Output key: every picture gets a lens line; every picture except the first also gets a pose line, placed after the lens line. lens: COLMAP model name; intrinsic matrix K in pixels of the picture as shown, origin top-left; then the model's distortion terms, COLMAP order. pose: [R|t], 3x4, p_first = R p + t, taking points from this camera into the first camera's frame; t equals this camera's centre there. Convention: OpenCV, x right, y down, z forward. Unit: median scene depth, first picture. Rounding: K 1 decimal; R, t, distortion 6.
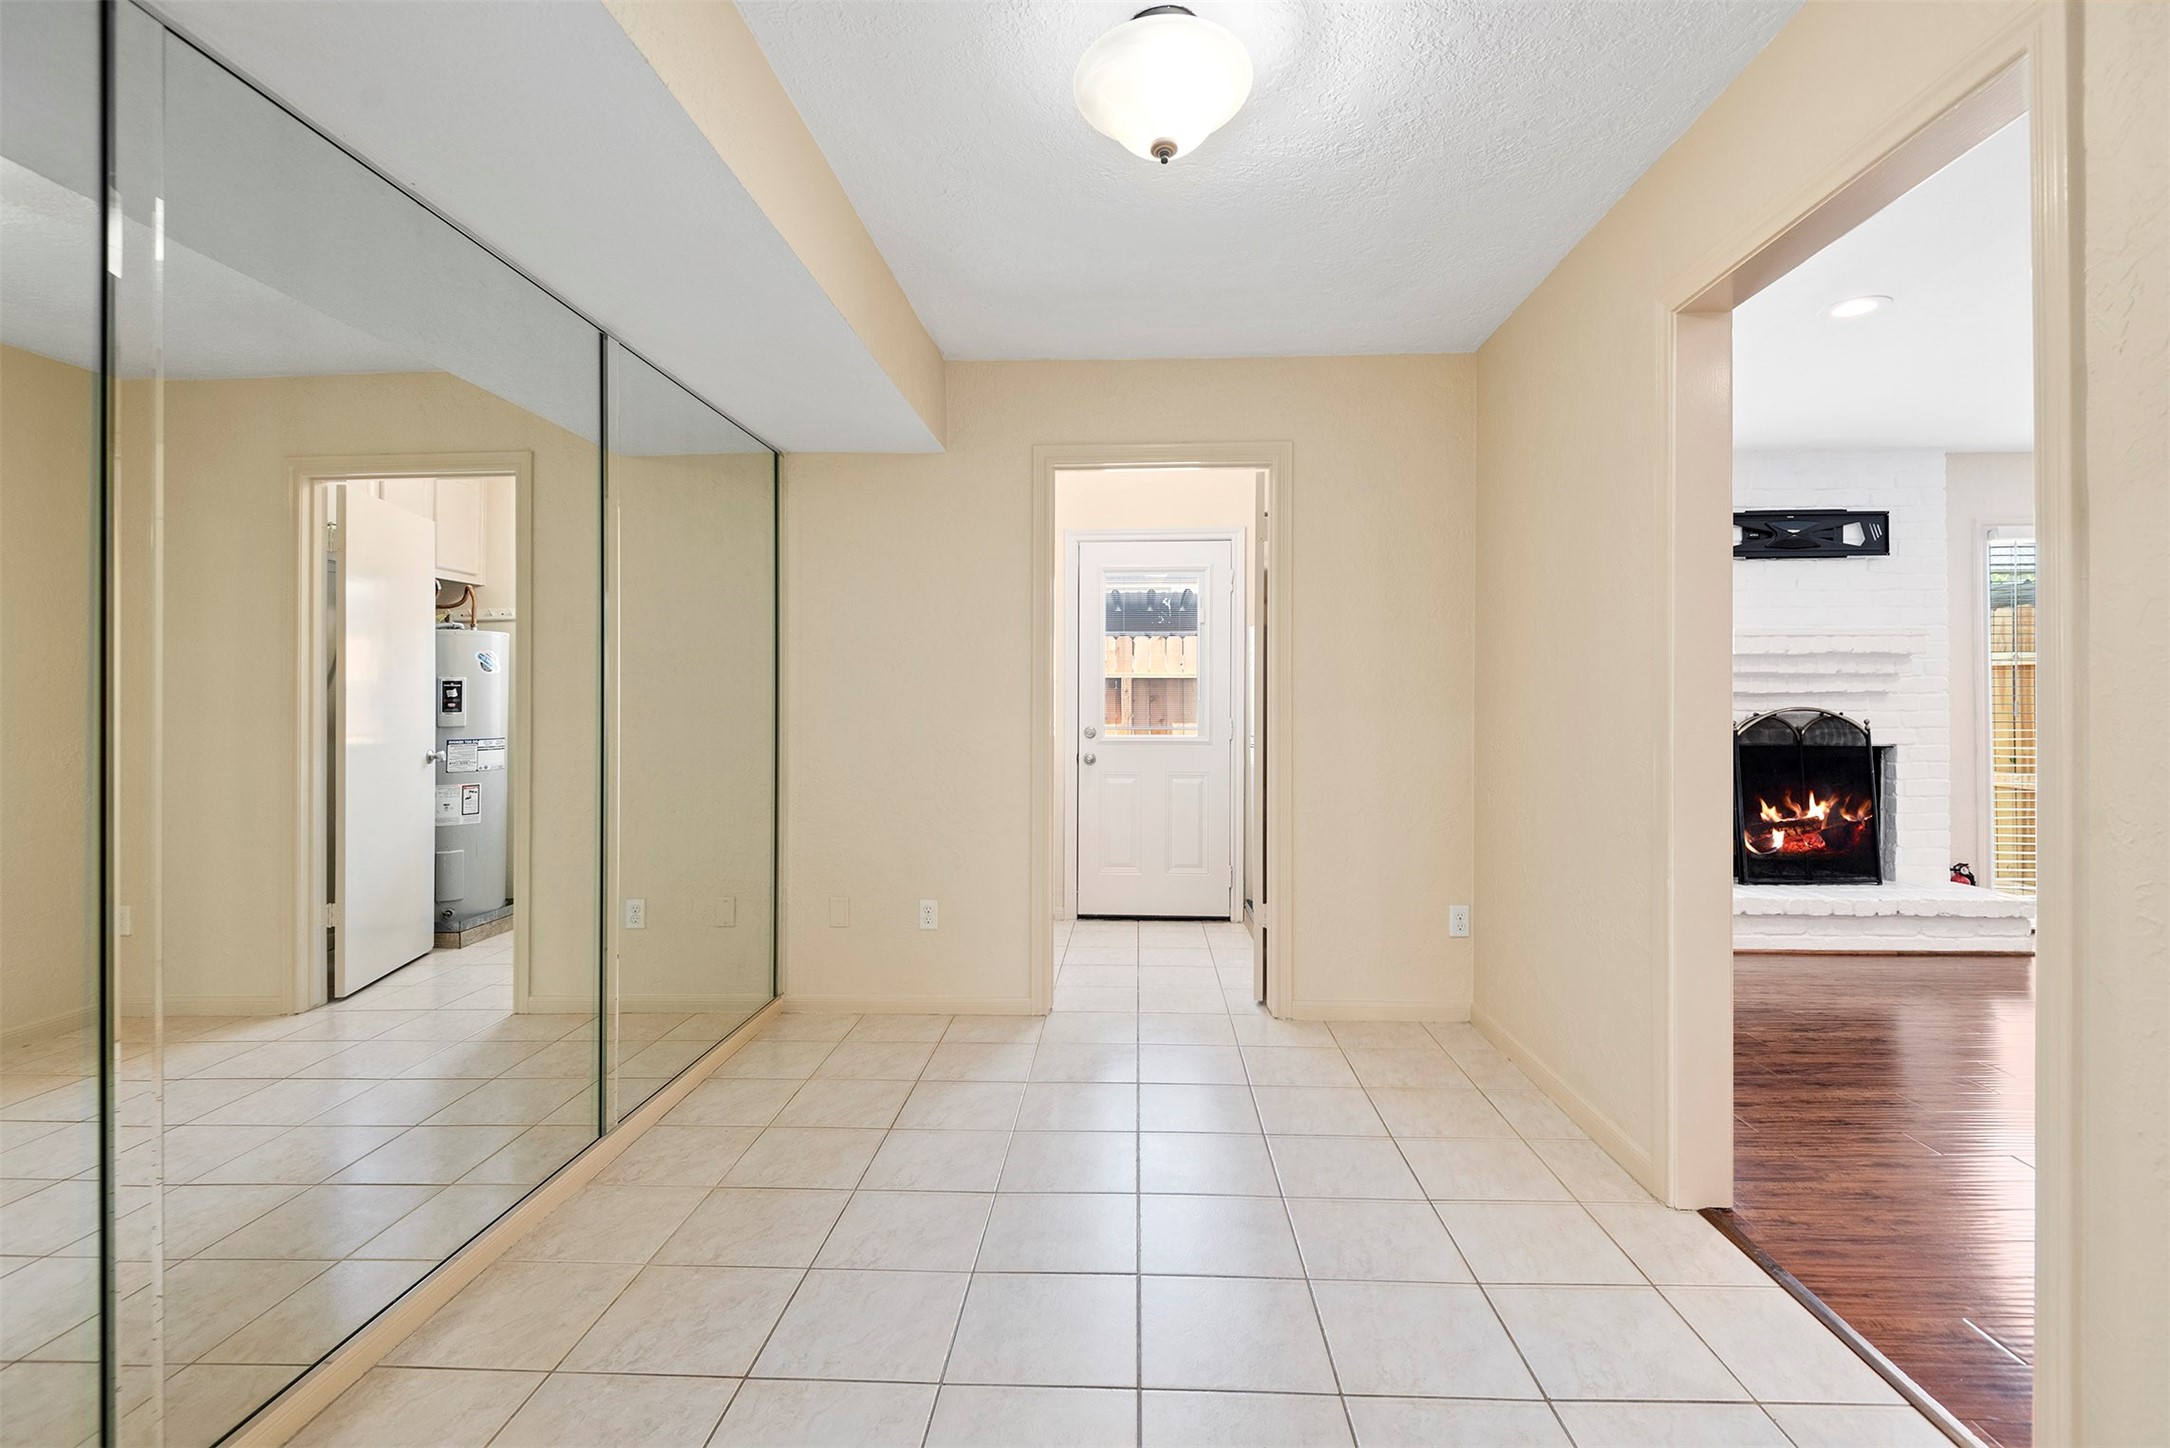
lens RADIAL K [[1027.4, 0, 1083.3], [0, 1027.4, 710.3], [0, 0, 1]] dist [-0.003283, 0.000248]
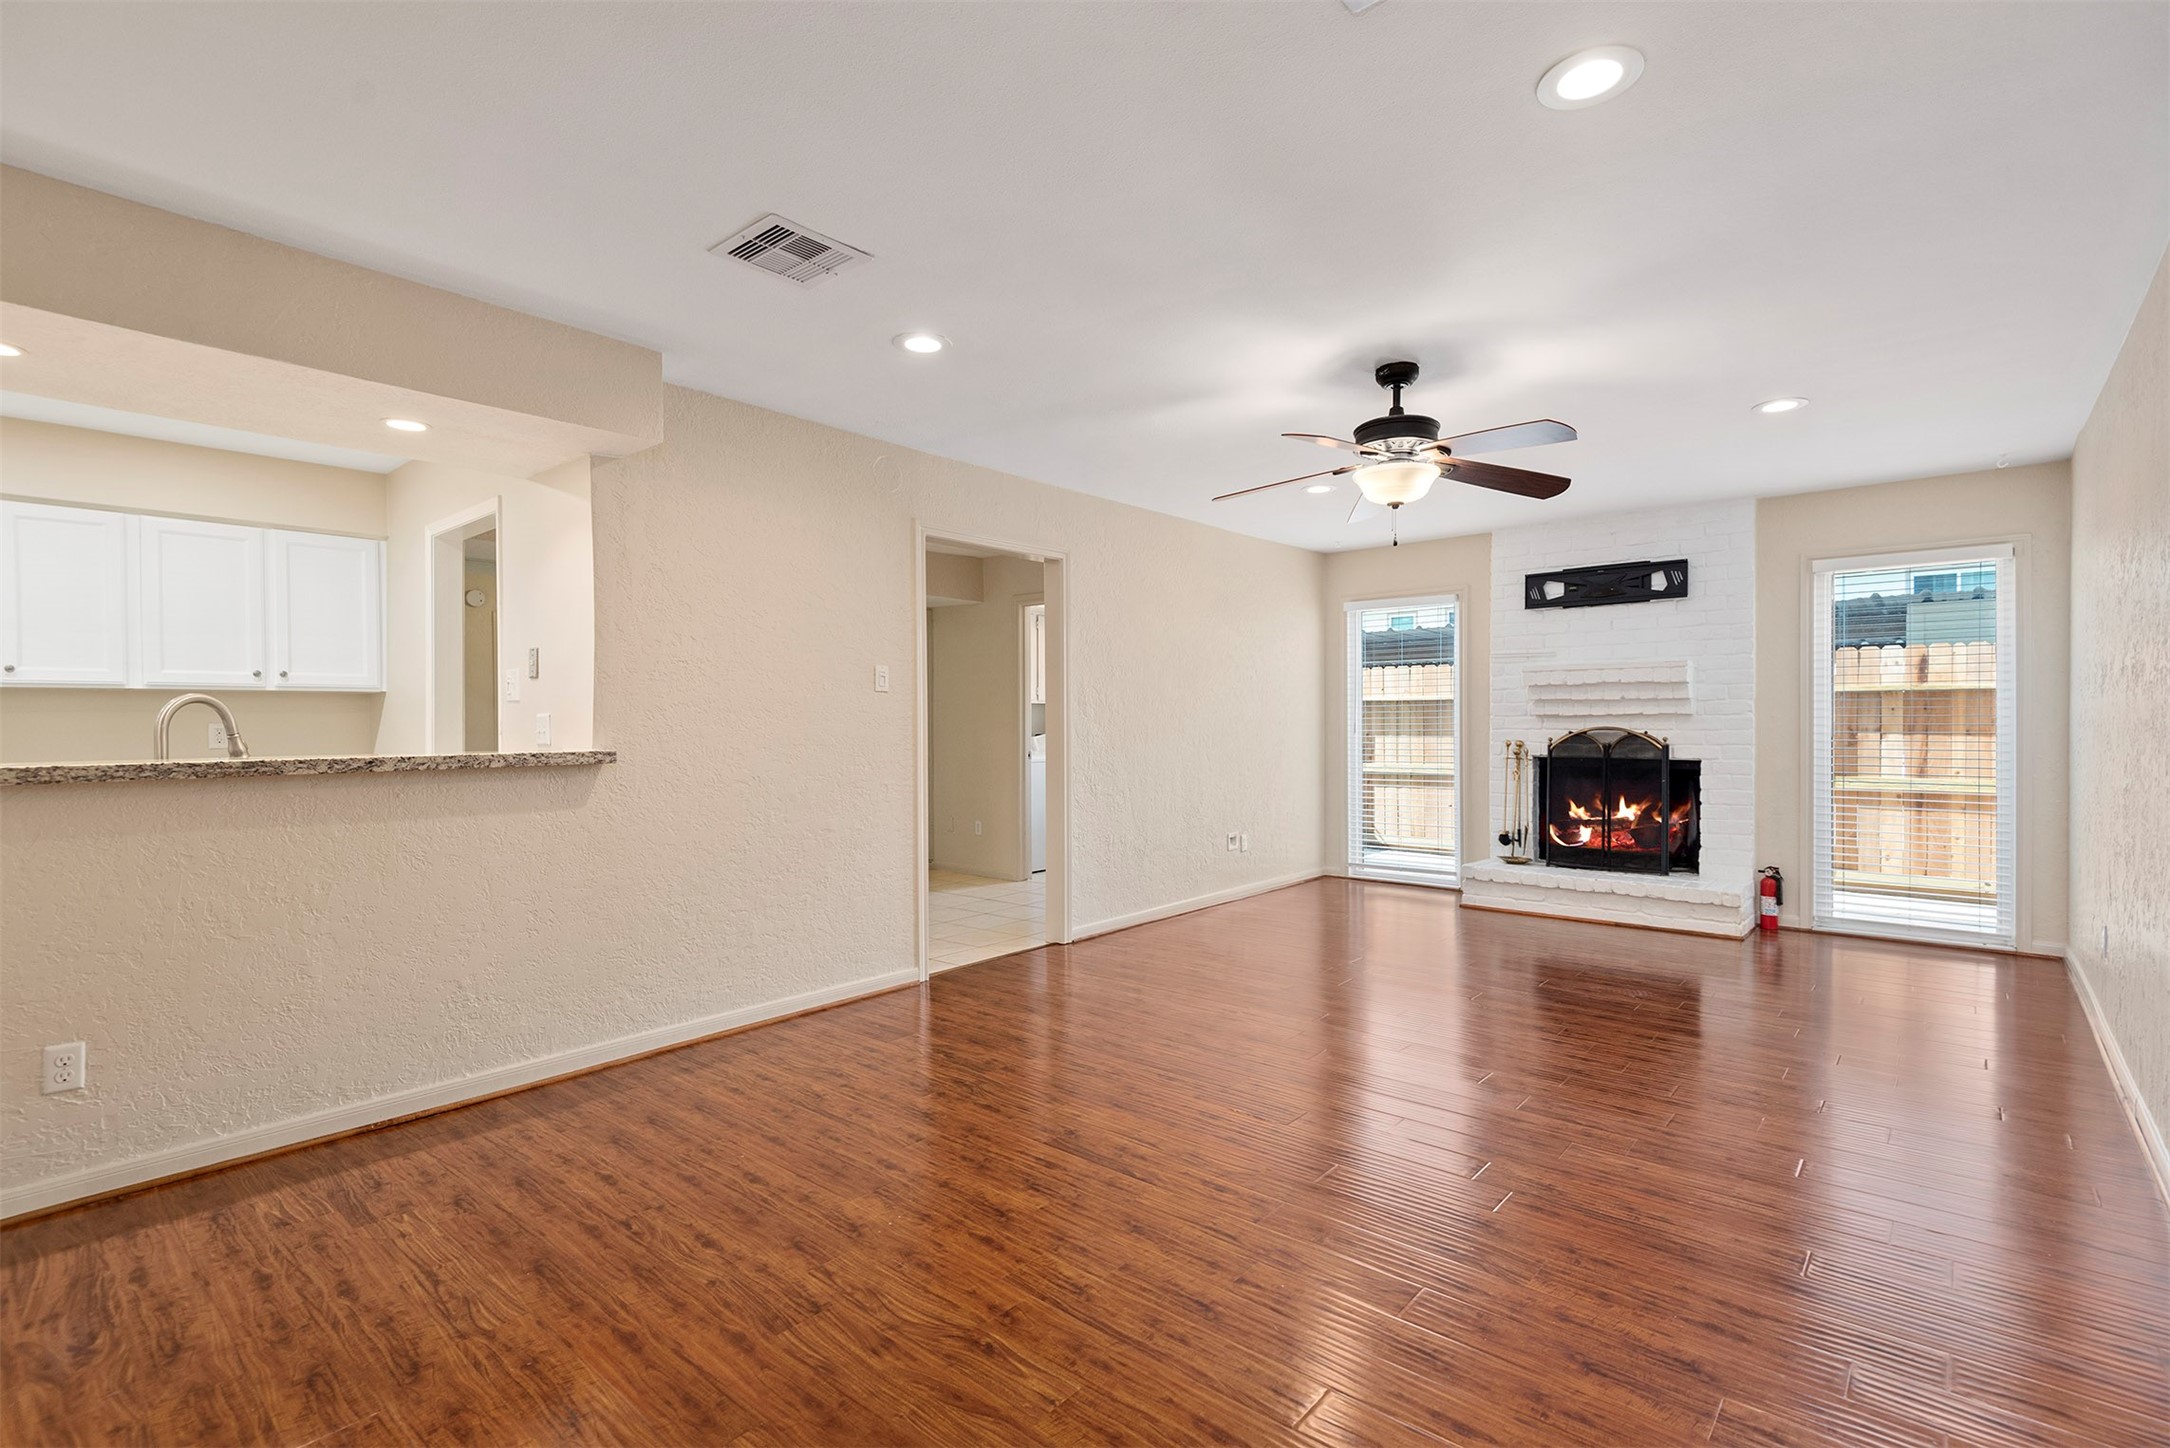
lens RADIAL K [[1027.4, 0, 1097.5], [0, 1027.4, 722.2], [0, 0, 1]] dist [-0.003283, 0.000248]
pose [[0.794289, -0.000275, -0.607540, 0.957452], [-0.004278, 0.999973, -0.006047, 0.001771], [0.607525, 0.007402, 0.794266, -0.337947]]
